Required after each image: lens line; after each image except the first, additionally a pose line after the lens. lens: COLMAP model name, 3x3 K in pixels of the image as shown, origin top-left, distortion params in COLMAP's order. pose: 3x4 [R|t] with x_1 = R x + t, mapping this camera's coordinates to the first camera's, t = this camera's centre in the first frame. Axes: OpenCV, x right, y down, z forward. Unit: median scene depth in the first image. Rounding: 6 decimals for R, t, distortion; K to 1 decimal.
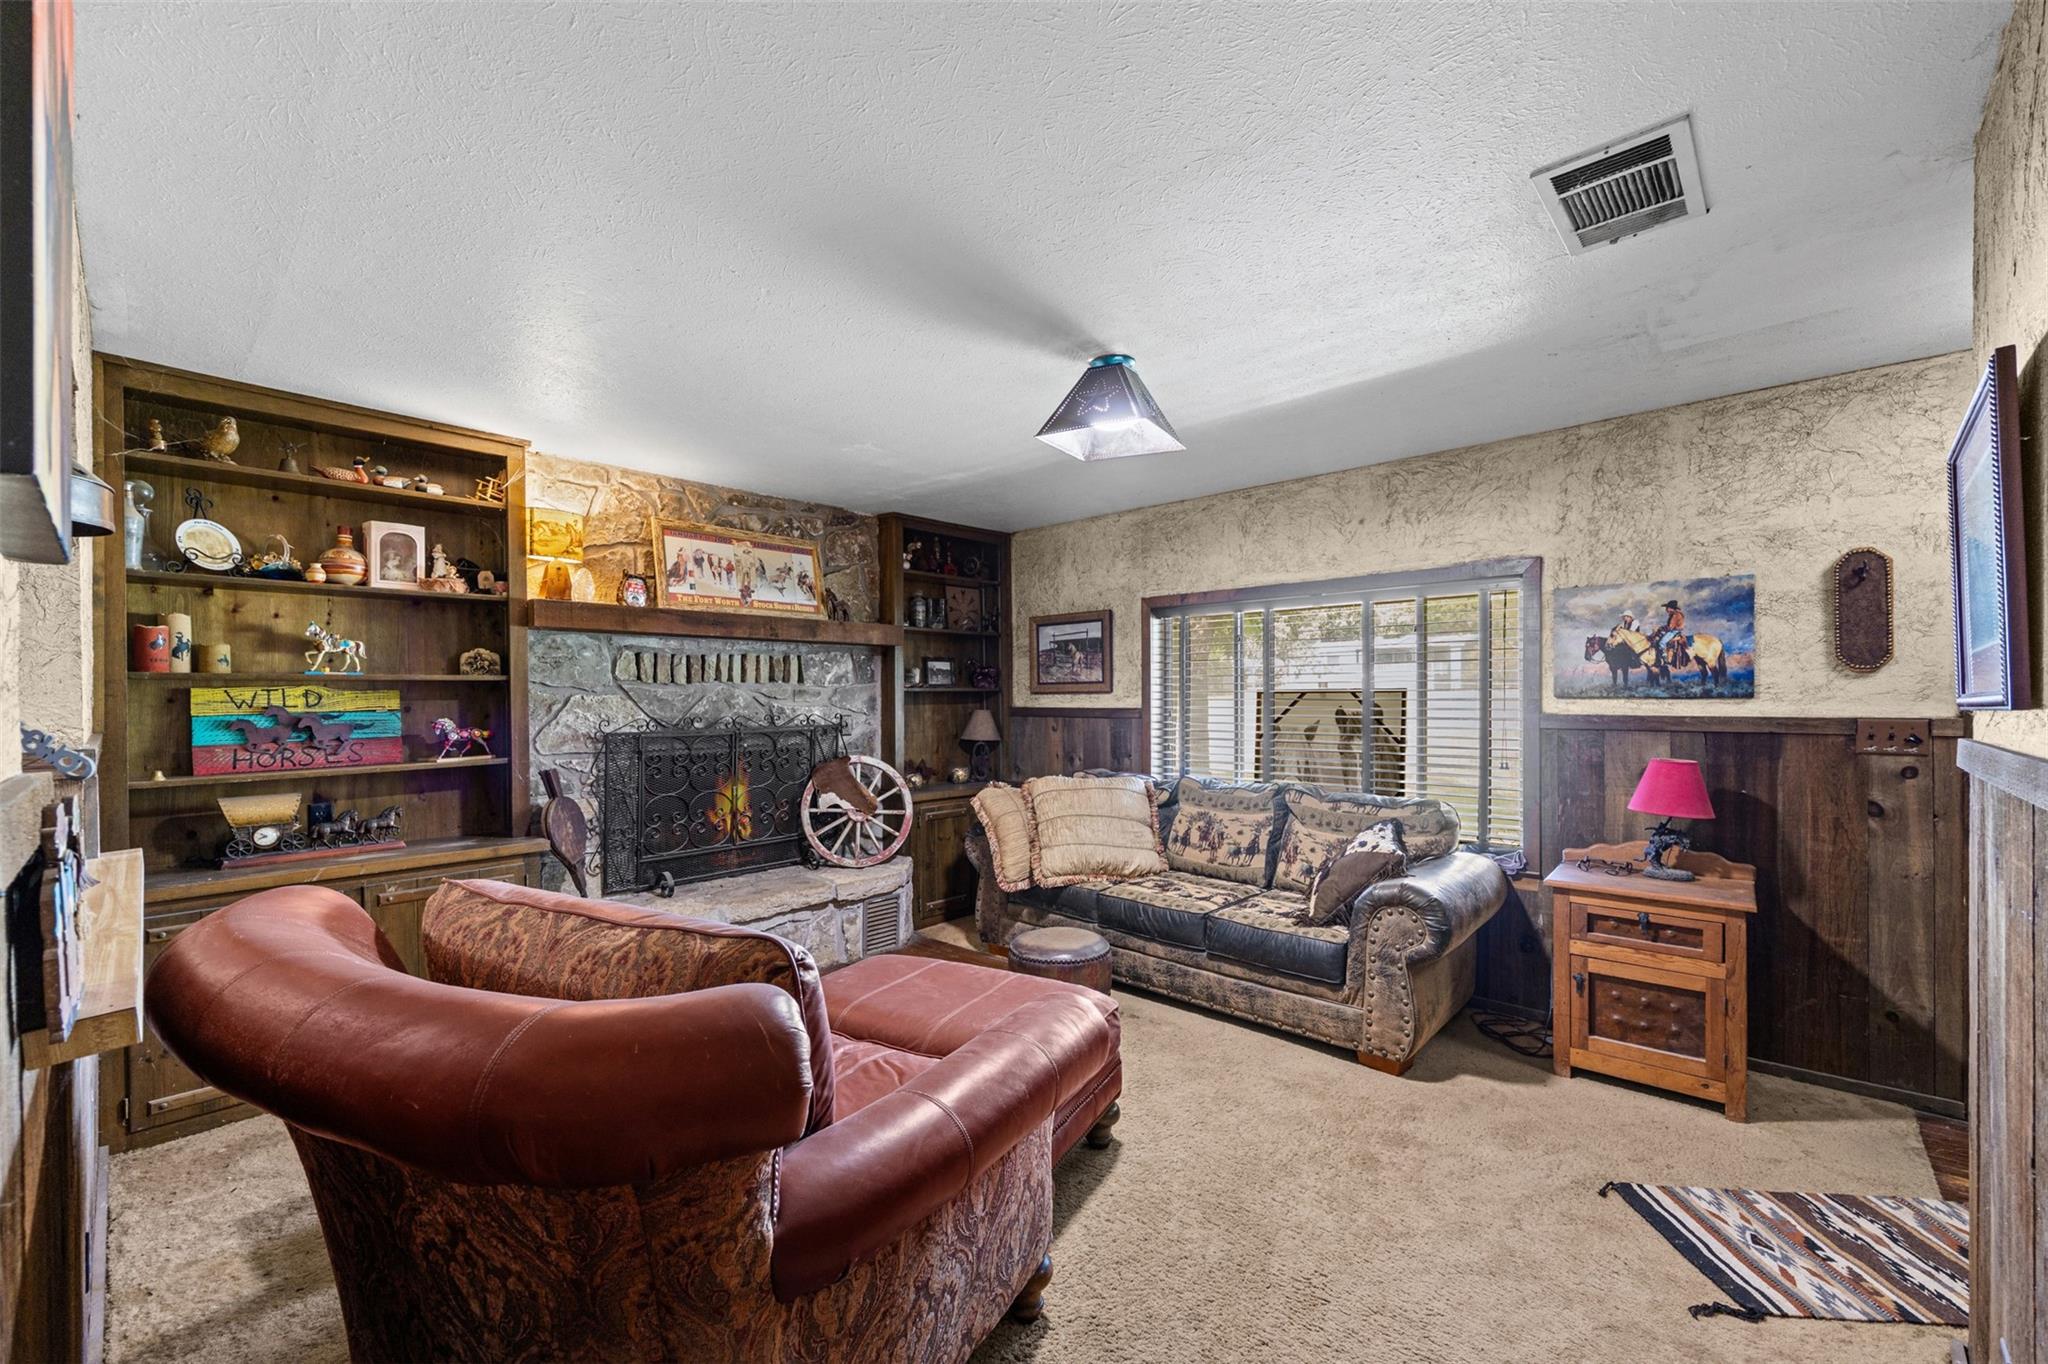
lens RADIAL K [[829.2, 0, 1023.4], [0, 829.2, 700.7], [0, 0, 1]] dist [0.001461, 0.000367]
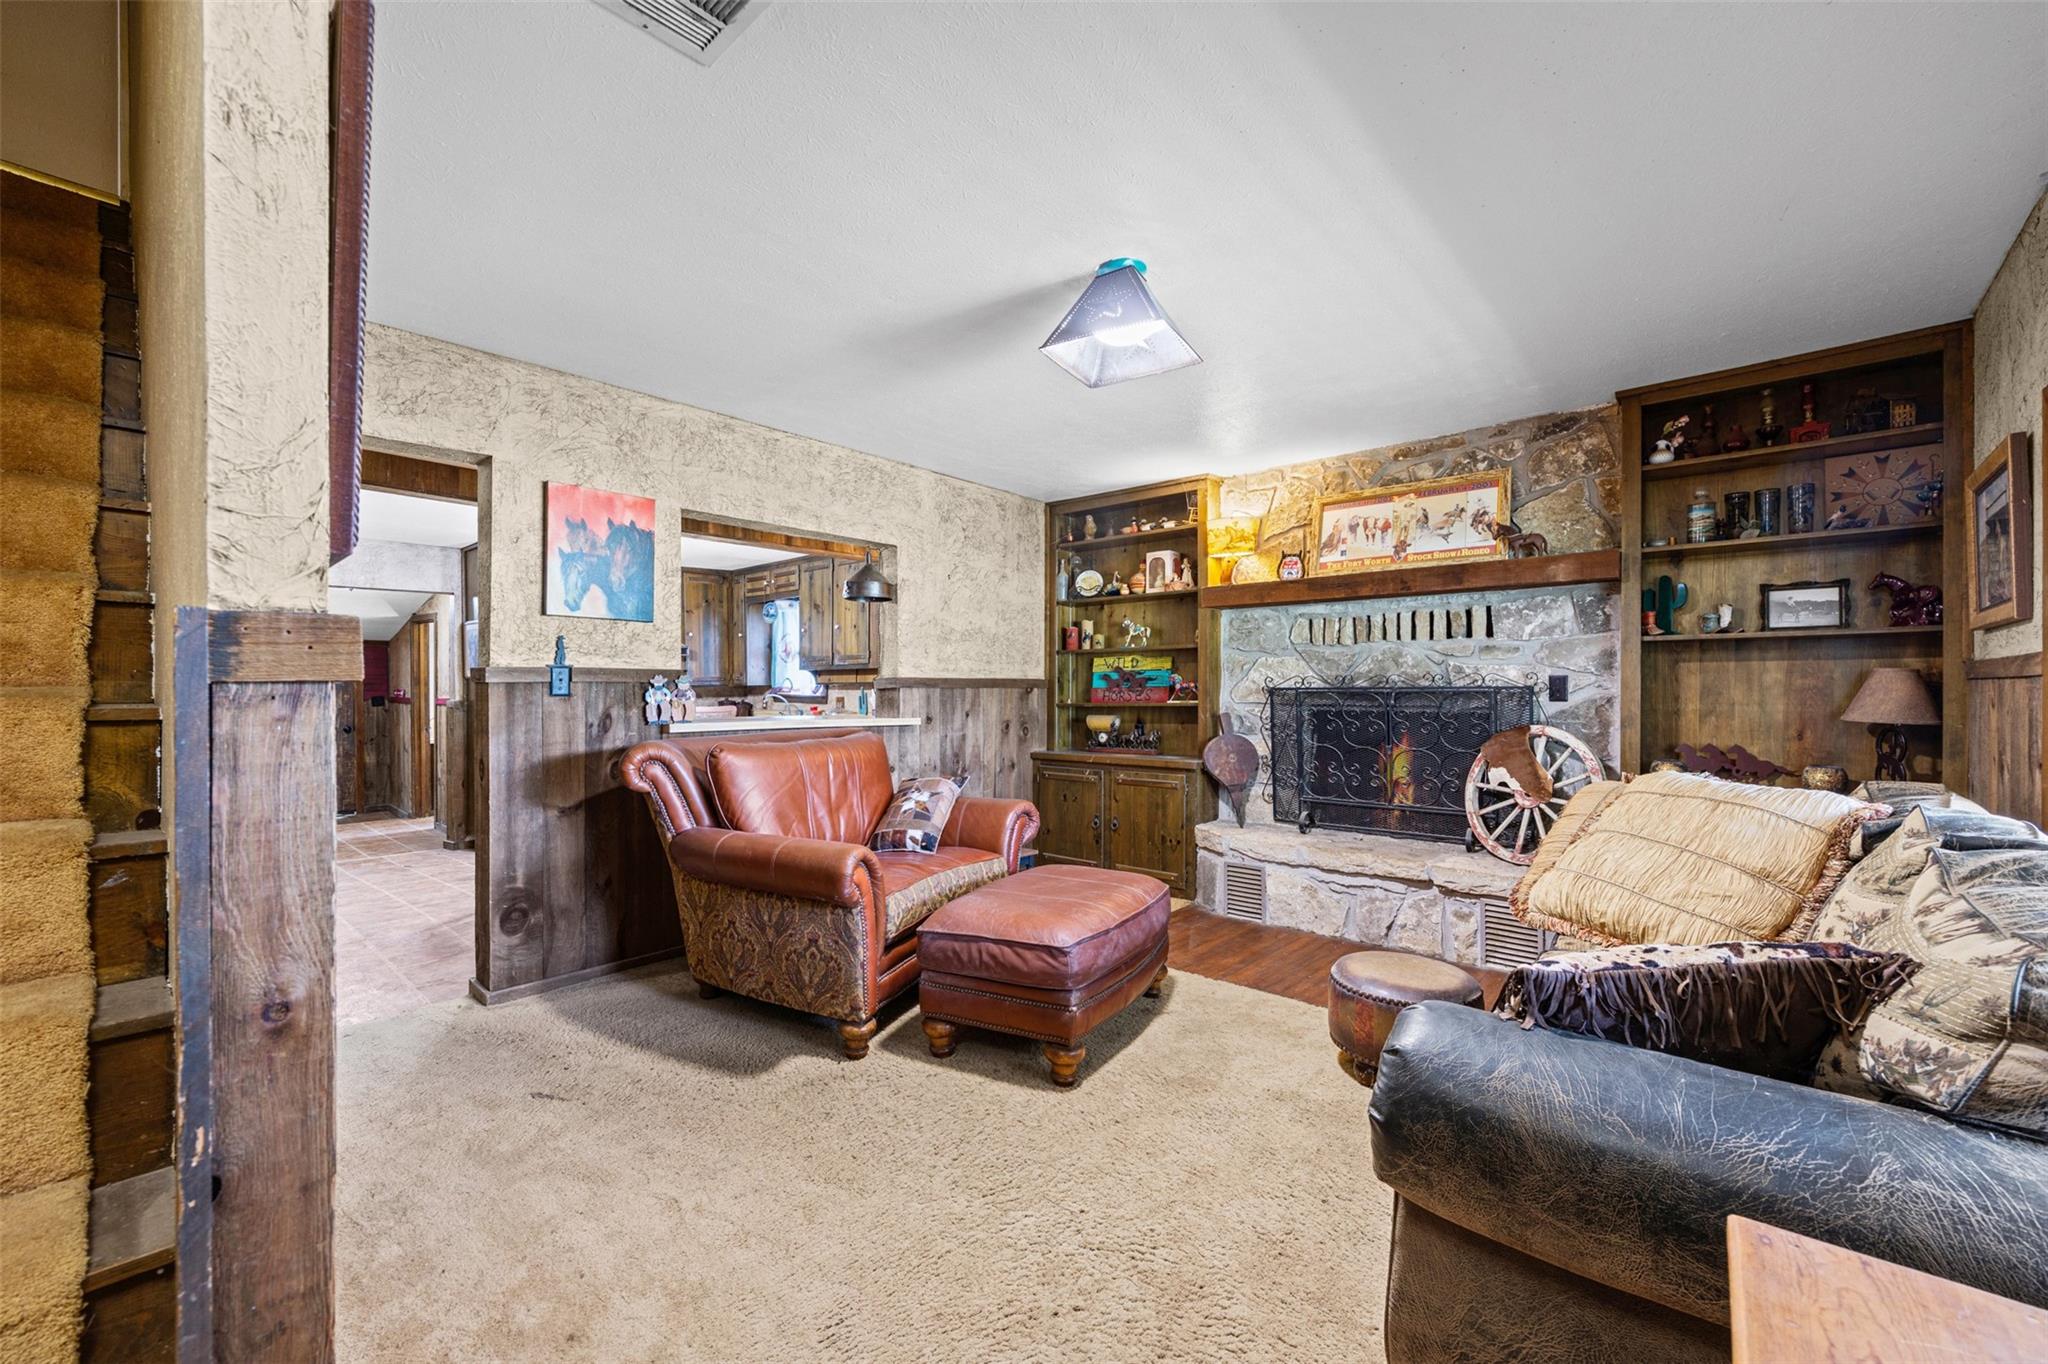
lens RADIAL K [[829.2, 0, 1023.4], [0, 829.2, 678.9], [0, 0, 1]] dist [0.001461, 0.000367]
pose [[0.023718, -0.002728, -0.999715, 0.871195], [-0.001781, 0.999995, -0.002771, 0.037513], [0.999717, 0.001846, 0.023713, 0.742140]]
